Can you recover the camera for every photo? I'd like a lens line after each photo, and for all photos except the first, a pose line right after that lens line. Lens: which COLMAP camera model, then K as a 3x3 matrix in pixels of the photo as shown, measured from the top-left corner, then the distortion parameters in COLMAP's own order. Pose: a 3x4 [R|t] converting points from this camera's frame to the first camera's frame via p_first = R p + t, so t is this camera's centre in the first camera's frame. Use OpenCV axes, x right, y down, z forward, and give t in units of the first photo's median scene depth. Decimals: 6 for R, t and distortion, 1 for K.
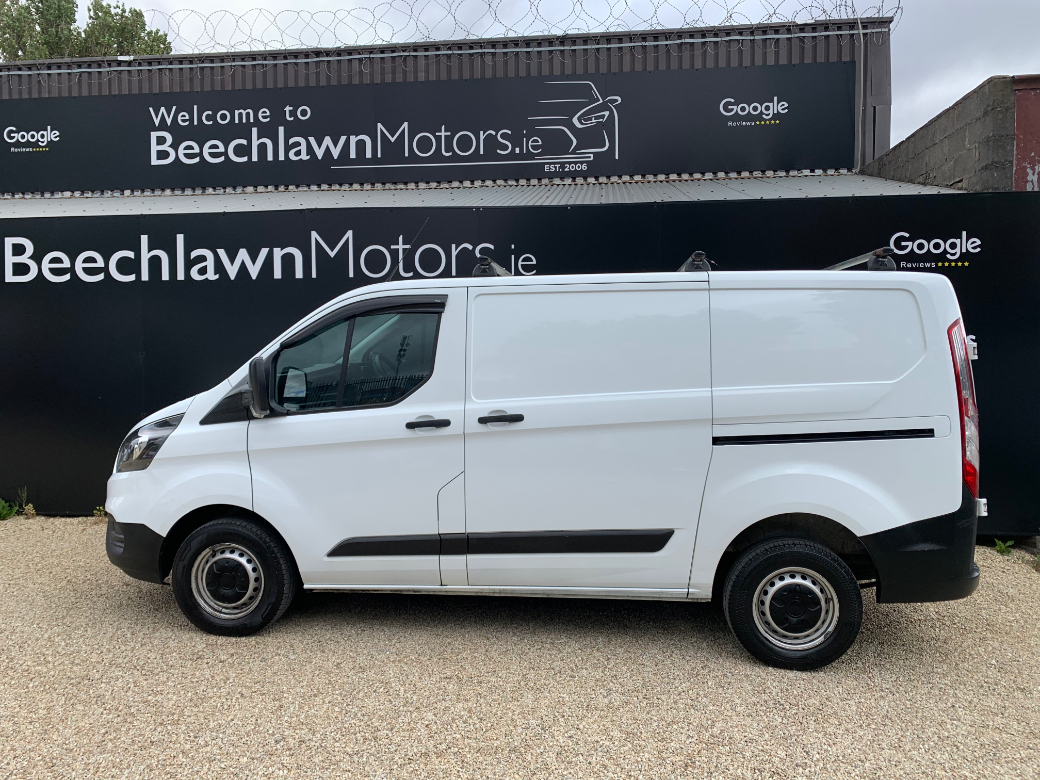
lens RADIAL K [[797.8, 0, 523.1], [0, 797.8, 389.0], [0, 0, 1]] dist [0.025625, -0.016851]
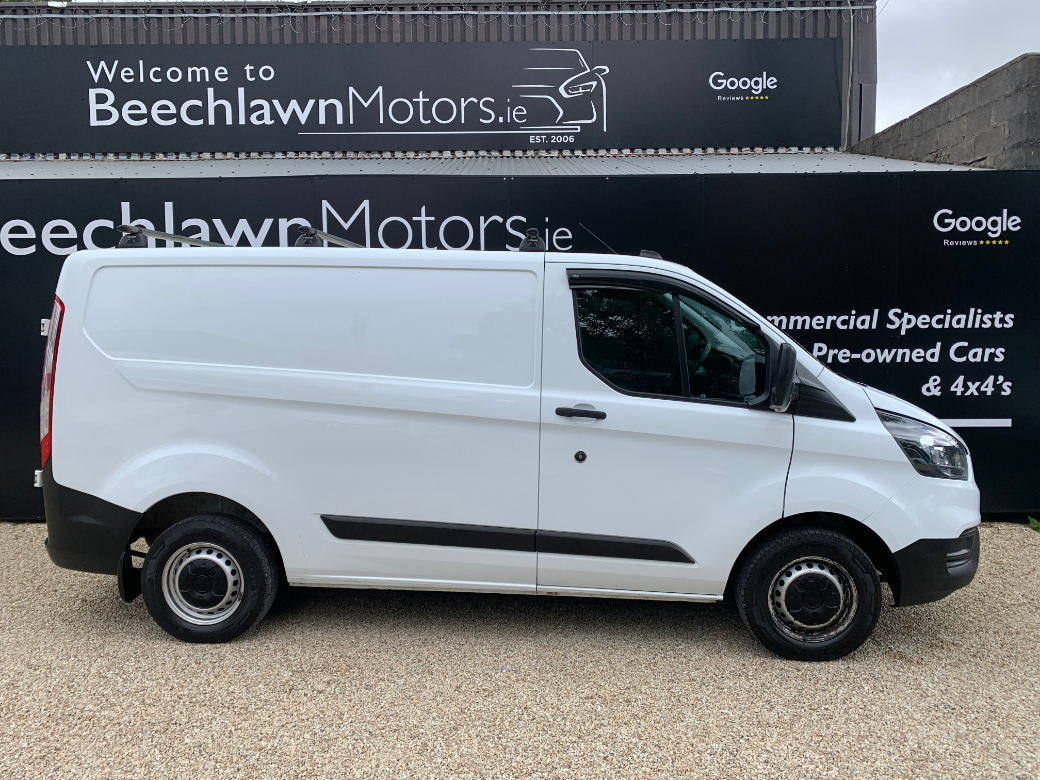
lens RADIAL K [[797.8, 0, 522.5], [0, 797.8, 390.1], [0, 0, 1]] dist [0.025625, -0.016851]
pose [[0.993192, -0.013013, 0.115759, -0.099466], [0.009969, 0.999590, 0.026835, -0.003080], [-0.116060, -0.025498, 0.992915, 0.047121]]
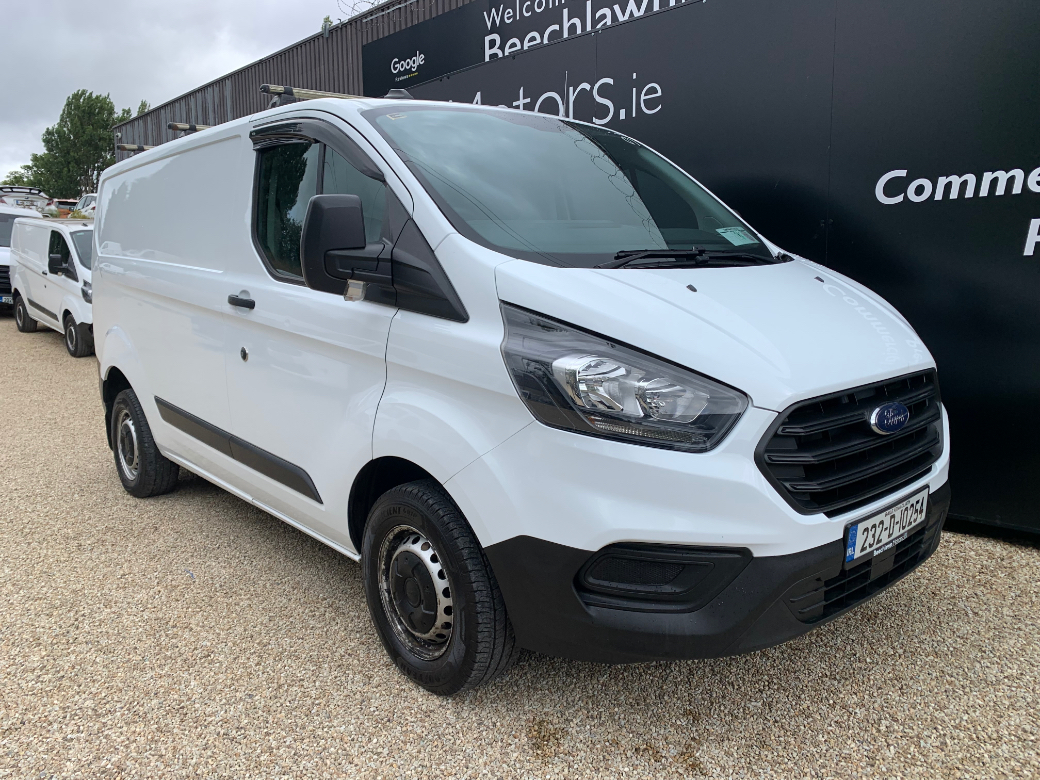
lens RADIAL K [[797.8, 0, 509.6], [0, 797.8, 382.3], [0, 0, 1]] dist [0.025625, -0.016851]
pose [[0.773557, 0.066766, -0.630200, 0.243272], [-0.010189, 0.995617, 0.092972, 0.019129], [0.633645, -0.065498, 0.770846, 0.235076]]
